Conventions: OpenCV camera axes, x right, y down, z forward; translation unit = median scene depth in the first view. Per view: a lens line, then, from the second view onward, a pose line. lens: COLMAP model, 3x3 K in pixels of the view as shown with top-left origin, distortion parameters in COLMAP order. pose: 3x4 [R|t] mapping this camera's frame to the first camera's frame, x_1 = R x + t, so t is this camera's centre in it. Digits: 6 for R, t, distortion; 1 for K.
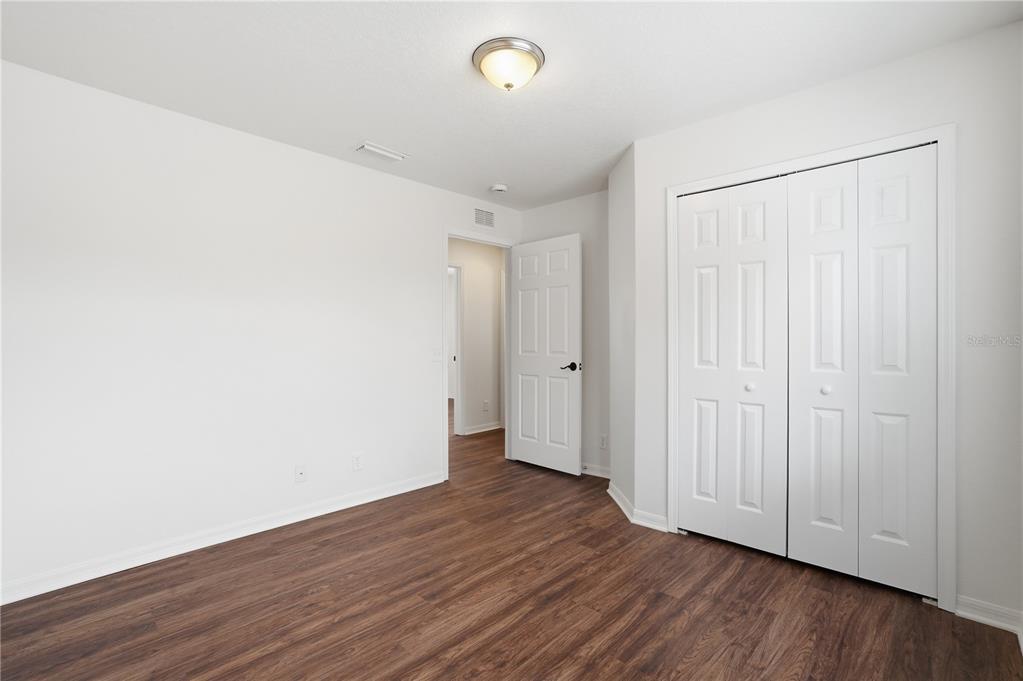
lens RADIAL K [[474.3, 0, 512.8], [0, 474.3, 339.5], [0, 0, 1]] dist [-0.036798, 0.018866]
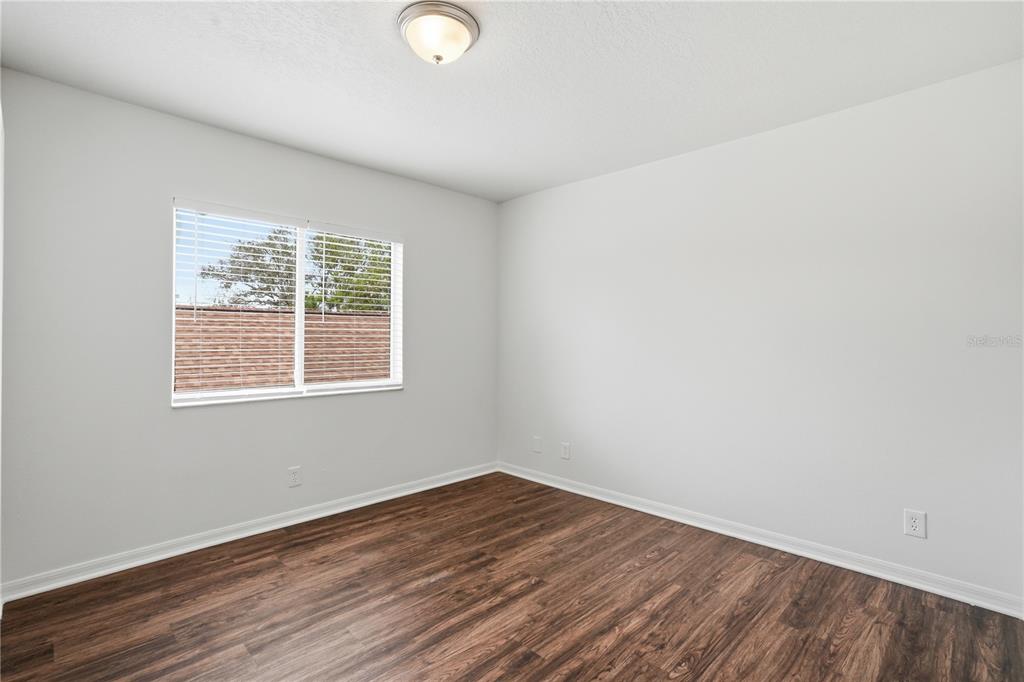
lens RADIAL K [[474.8, 0, 510.9], [0, 474.8, 341.4], [0, 0, 1]] dist [-0.036798, 0.018866]
pose [[-0.999252, -0.000712, 0.038665, -0.192966], [-0.000875, 0.999991, -0.004195, -0.004228], [-0.038661, -0.004225, -0.999243, 2.023368]]
